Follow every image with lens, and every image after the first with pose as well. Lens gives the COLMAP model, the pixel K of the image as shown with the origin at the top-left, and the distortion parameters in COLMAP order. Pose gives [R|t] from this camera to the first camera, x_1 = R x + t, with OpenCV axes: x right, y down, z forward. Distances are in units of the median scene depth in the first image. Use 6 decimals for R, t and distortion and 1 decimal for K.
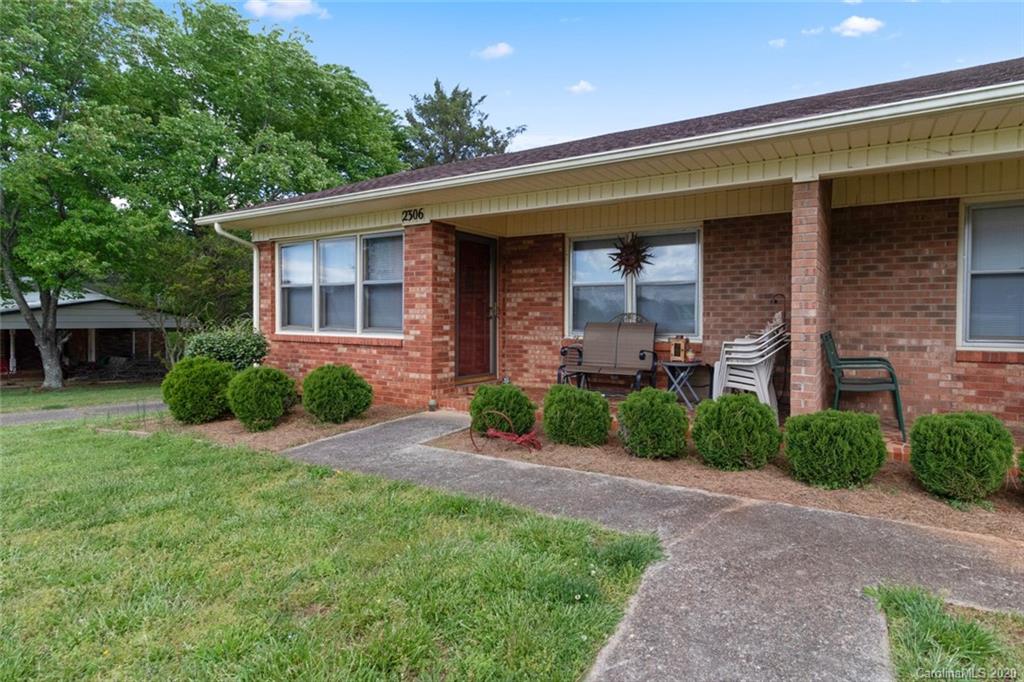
lens RADIAL K [[510.6, 0, 572.1], [0, 510.6, 327.2], [0, 0, 1]] dist [0.003262, -0.000147]
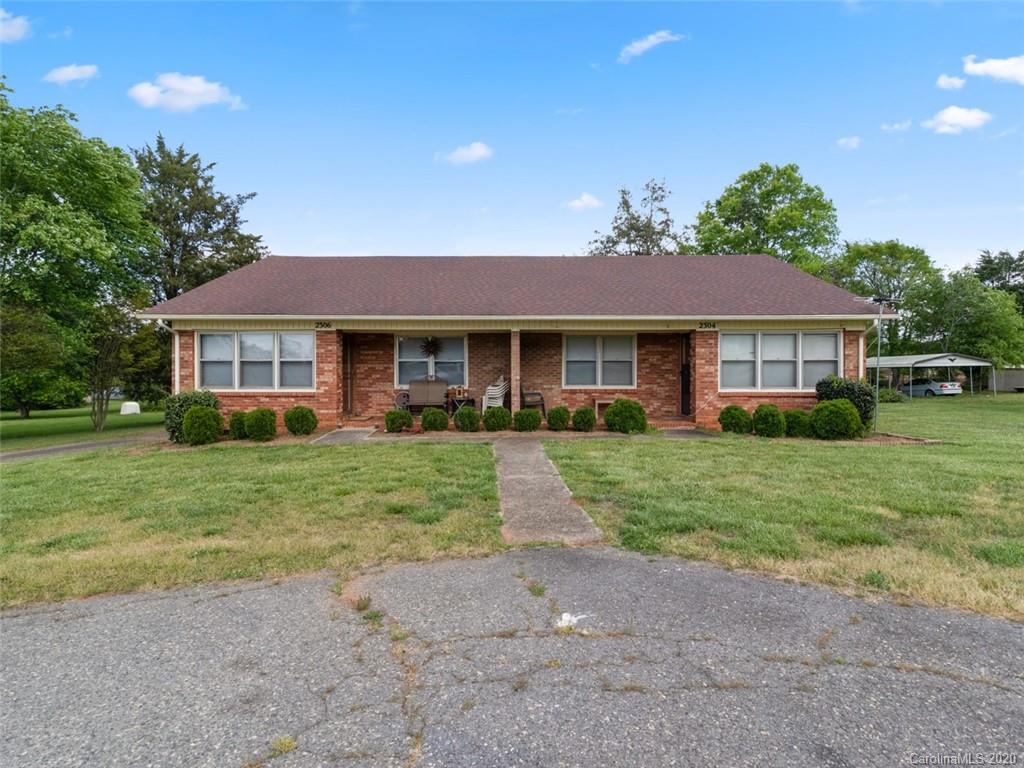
lens RADIAL K [[532.6, 0, 511.4], [0, 532.6, 378.2], [0, 0, 1]] dist [0.005402, -0.001602]
pose [[0.876966, -0.020931, 0.480096, -0.810276], [0.014789, 0.999753, 0.016571, -0.060884], [-0.480324, -0.007432, 0.877060, -1.300727]]
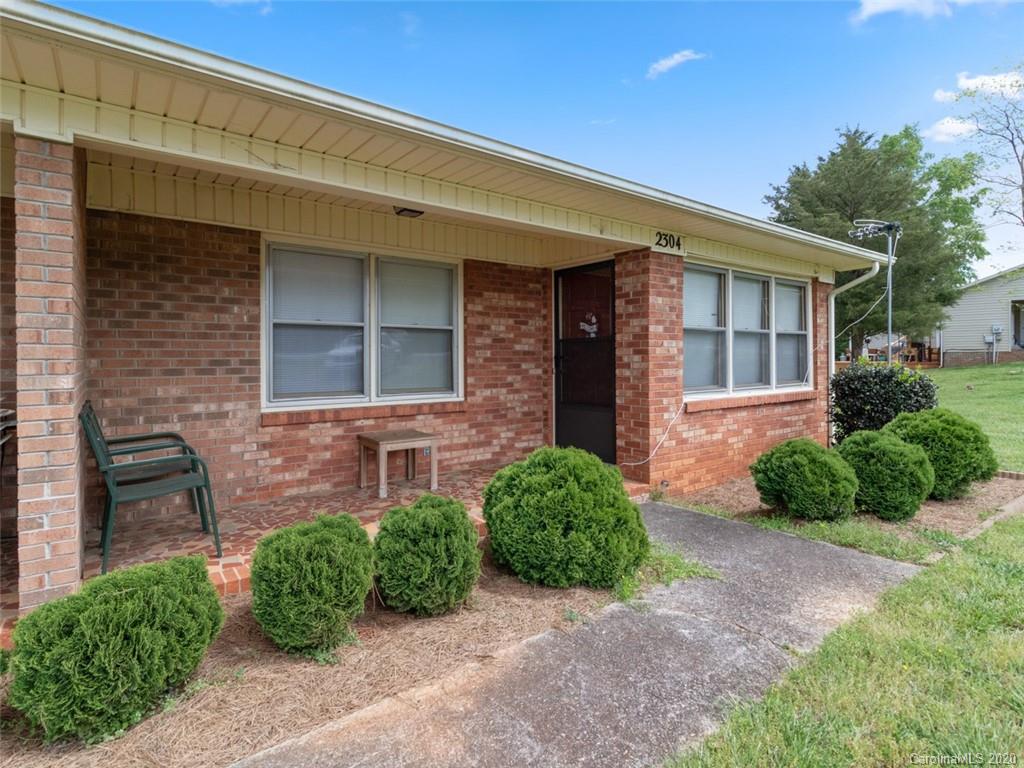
lens RADIAL K [[532.6, 0, 510.3], [0, 532.6, 359.4], [0, 0, 1]] dist [0.005402, -0.001602]
pose [[0.390184, -0.012226, 0.920656, 0.105476], [0.020198, 0.999785, 0.004717, -0.037850], [-0.920515, 0.016755, 0.390347, 0.275153]]
